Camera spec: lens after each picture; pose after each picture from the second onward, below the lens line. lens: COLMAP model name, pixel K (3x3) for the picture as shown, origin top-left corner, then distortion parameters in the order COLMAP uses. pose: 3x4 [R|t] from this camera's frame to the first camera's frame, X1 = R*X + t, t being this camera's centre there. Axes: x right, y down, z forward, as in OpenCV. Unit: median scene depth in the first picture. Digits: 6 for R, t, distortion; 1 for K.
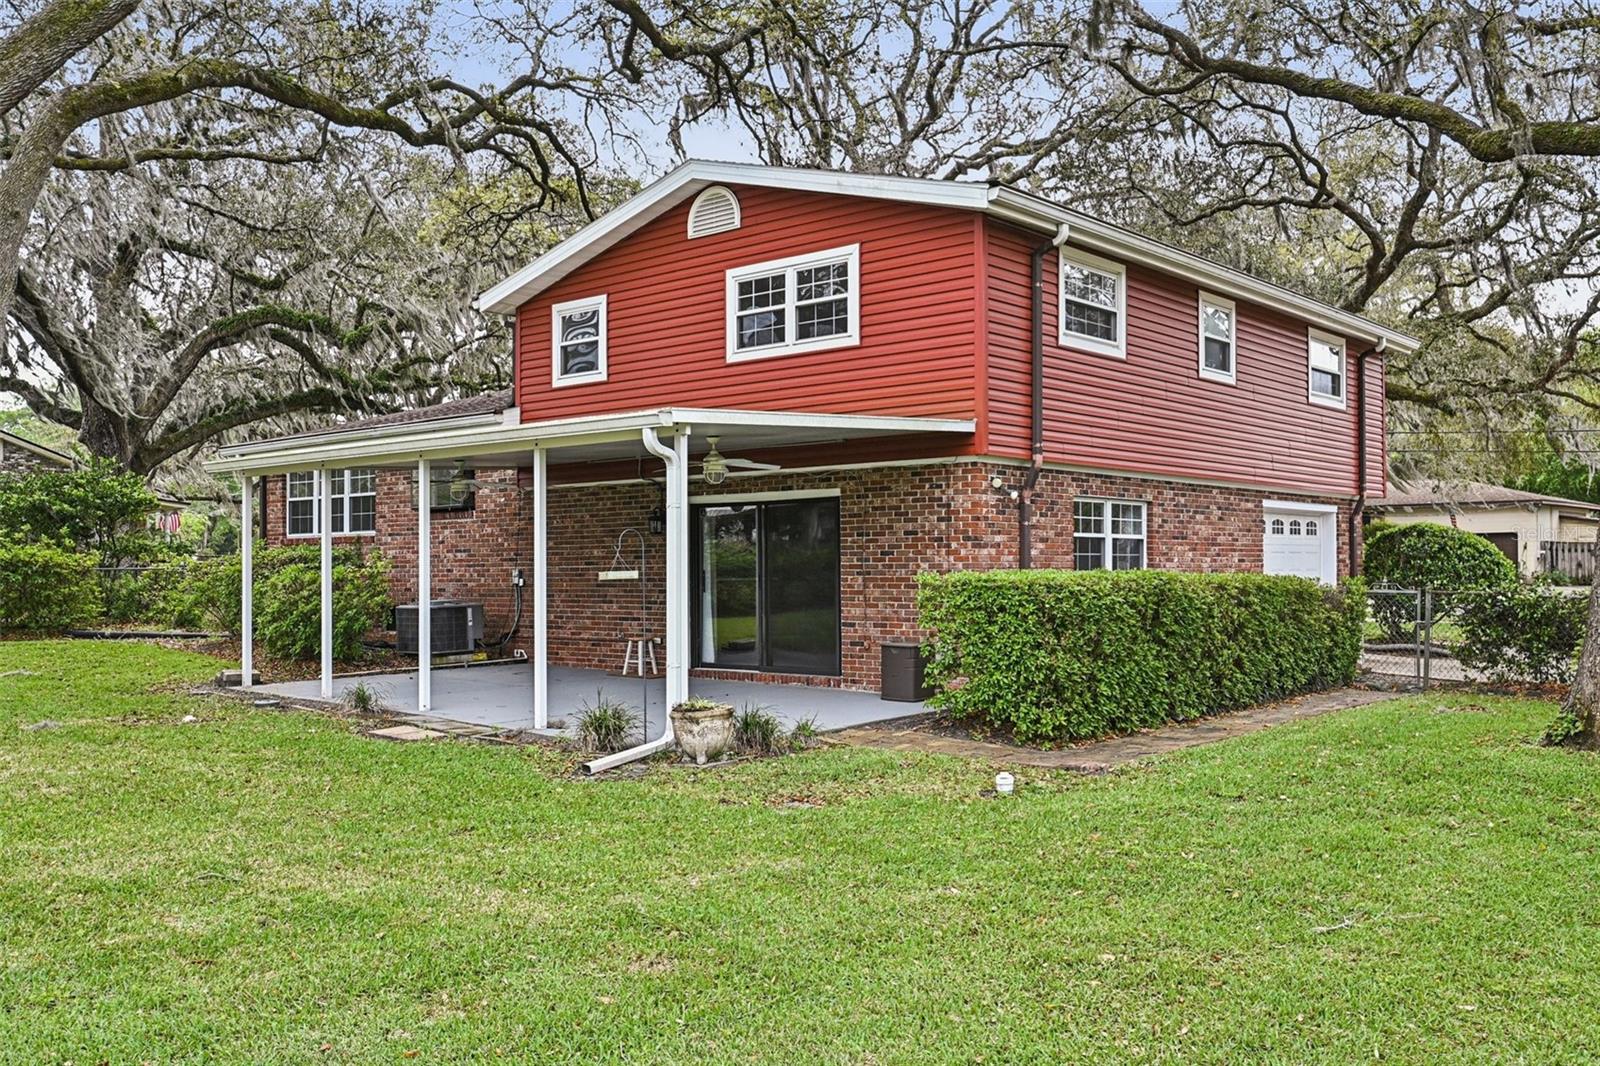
lens RADIAL K [[1392.3, 0, 800.0], [0, 1392.3, 533.0], [0, 0, 1]] dist [0.008184, 0.004997]
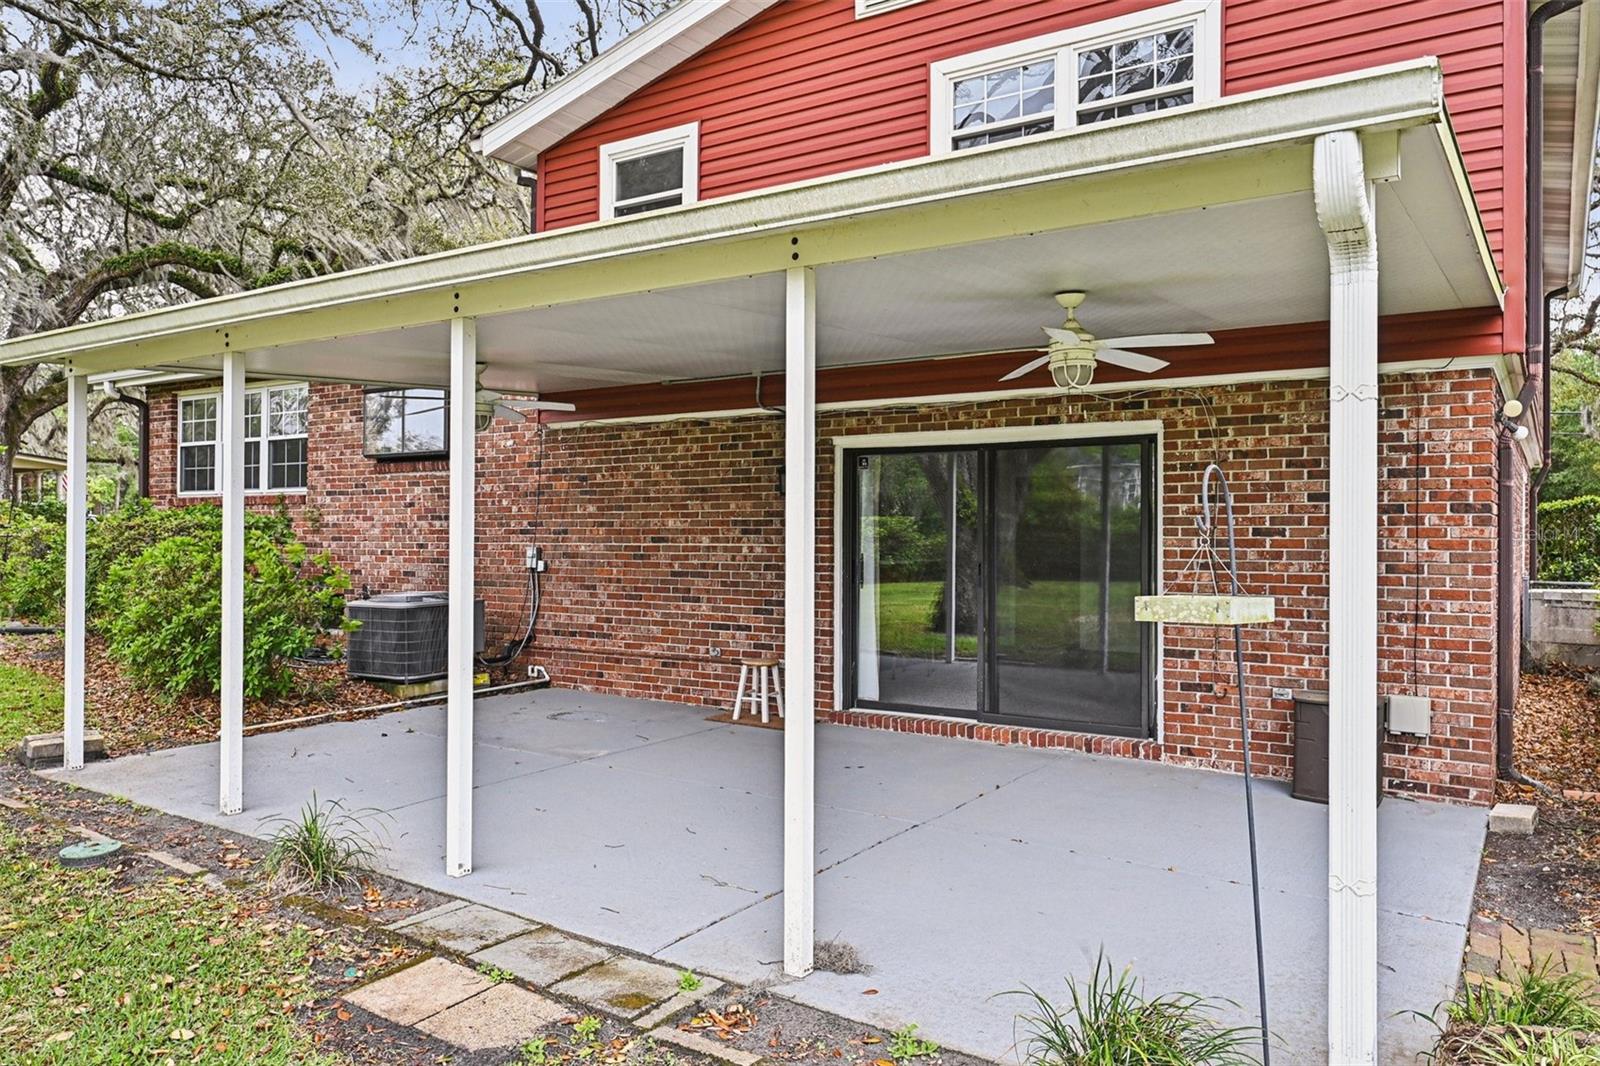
lens RADIAL K [[1139.2, 0, 803.0], [0, 1139.2, 517.1], [0, 0, 1]] dist [0.003209, -0.001270]
pose [[0.990865, 0.012971, 0.134229, -0.164233], [-0.014224, 0.999864, 0.008377, 0.006118], [-0.134102, -0.010210, 0.990915, 0.485538]]
